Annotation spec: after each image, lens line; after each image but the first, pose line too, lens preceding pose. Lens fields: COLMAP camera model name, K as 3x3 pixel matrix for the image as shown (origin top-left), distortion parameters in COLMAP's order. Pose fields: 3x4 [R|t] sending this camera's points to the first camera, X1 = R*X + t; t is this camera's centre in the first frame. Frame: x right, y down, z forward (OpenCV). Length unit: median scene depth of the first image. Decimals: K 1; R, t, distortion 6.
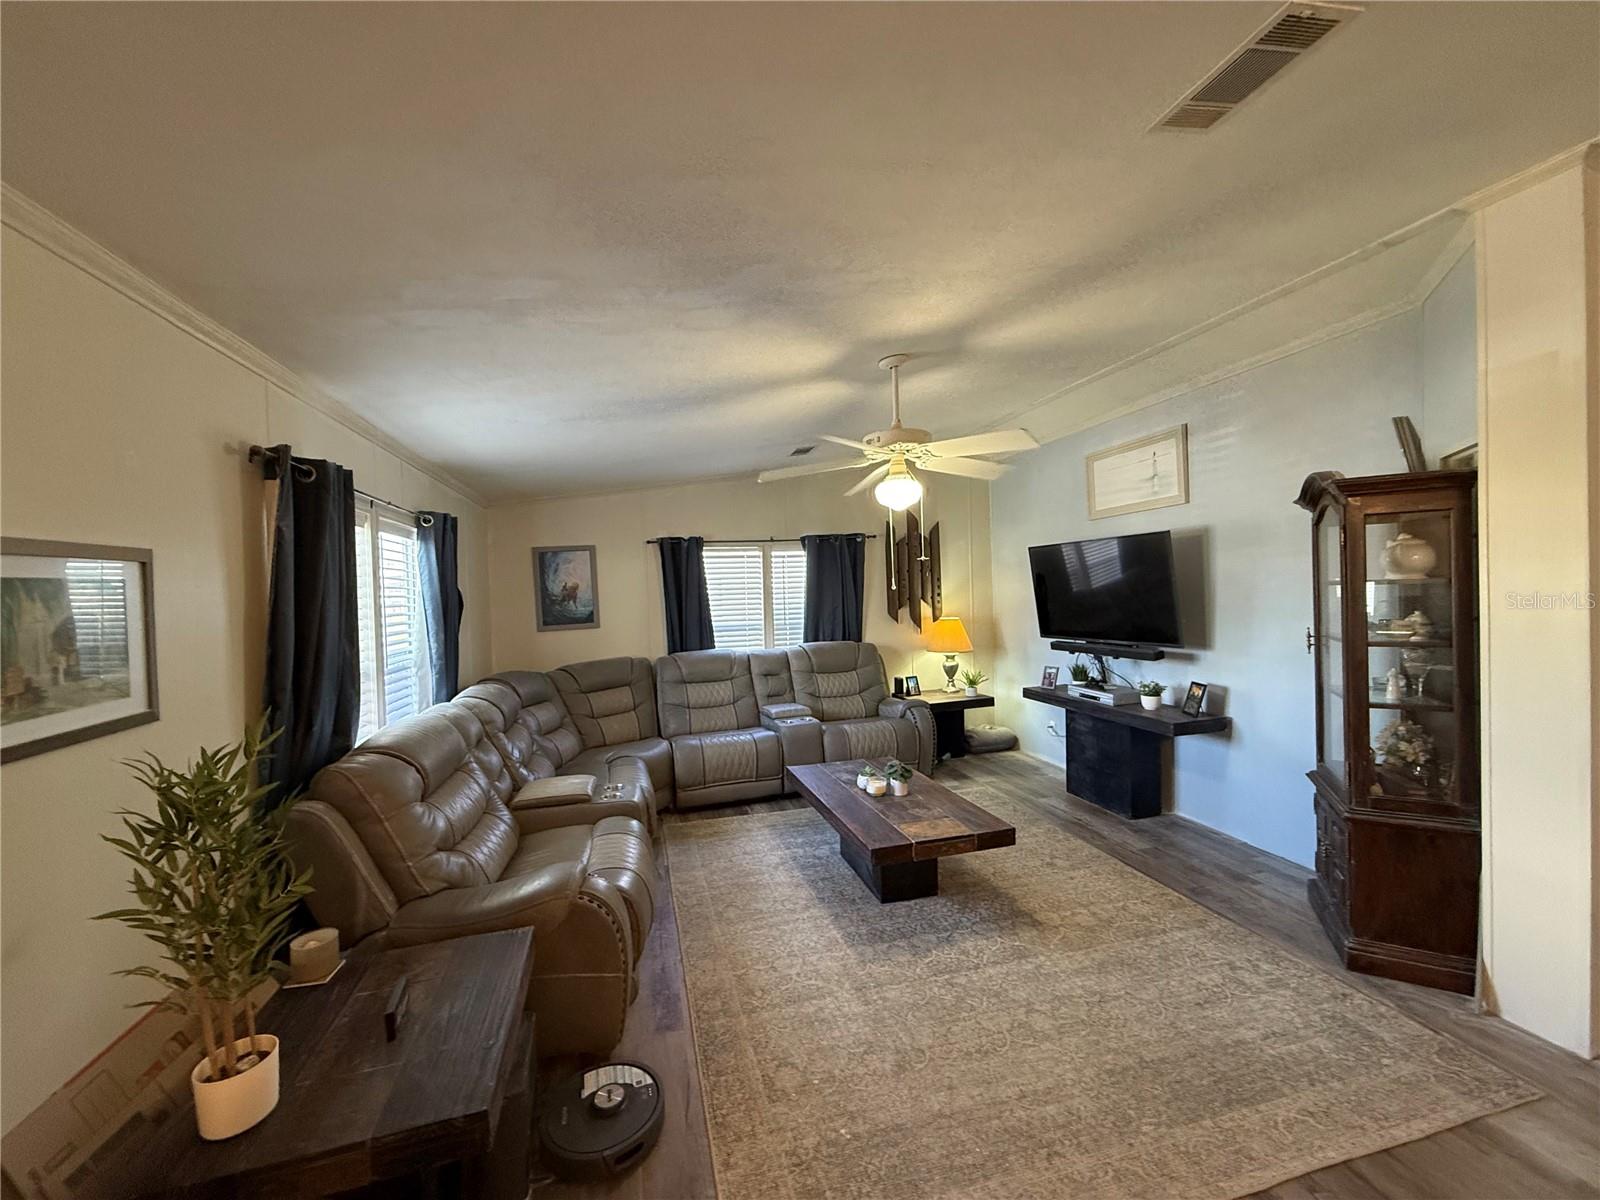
lens RADIAL K [[634.1, 0, 794.9], [0, 634.1, 600.7], [0, 0, 1]] dist [-0.001177, 0.000784]
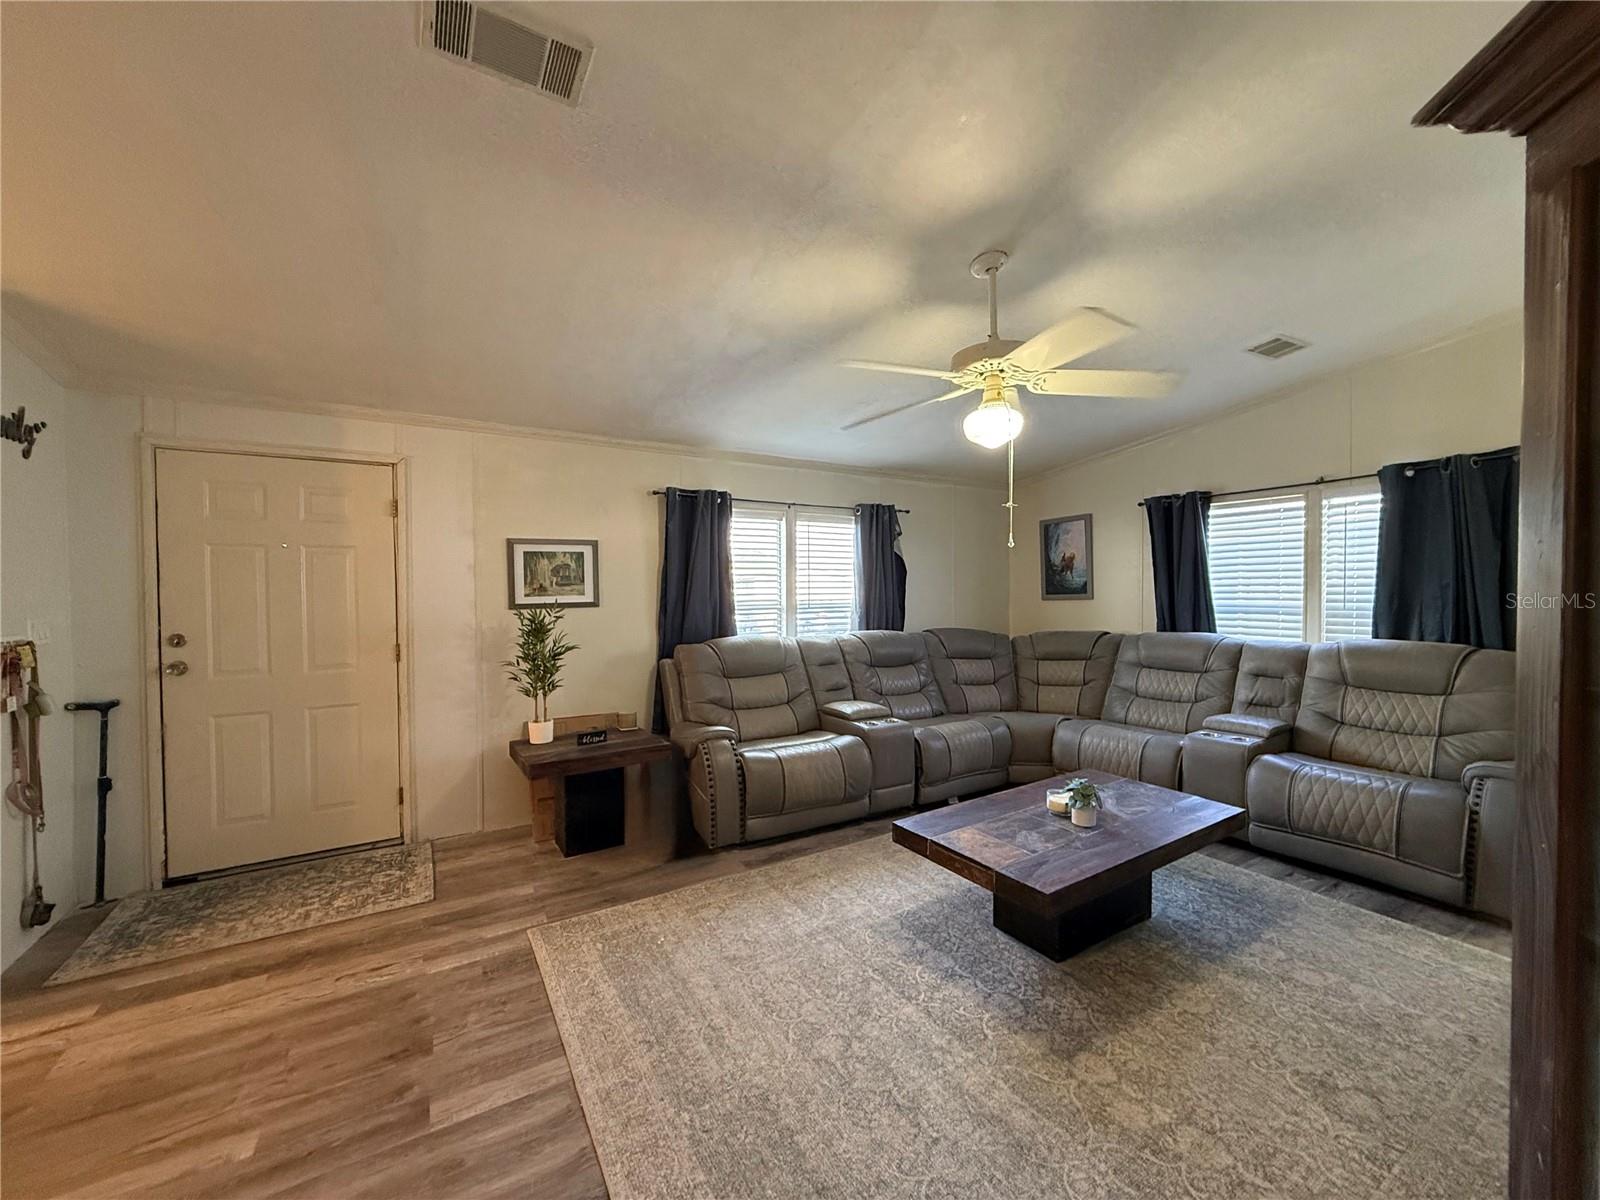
lens RADIAL K [[634.1, 0, 798.5], [0, 634.1, 602.0], [0, 0, 1]] dist [-0.001177, 0.000784]
pose [[0.285243, 0.046953, -0.957305, 0.507704], [-0.017232, 0.998889, 0.043858, 0.012901], [0.958300, 0.003987, 0.285735, 0.310665]]
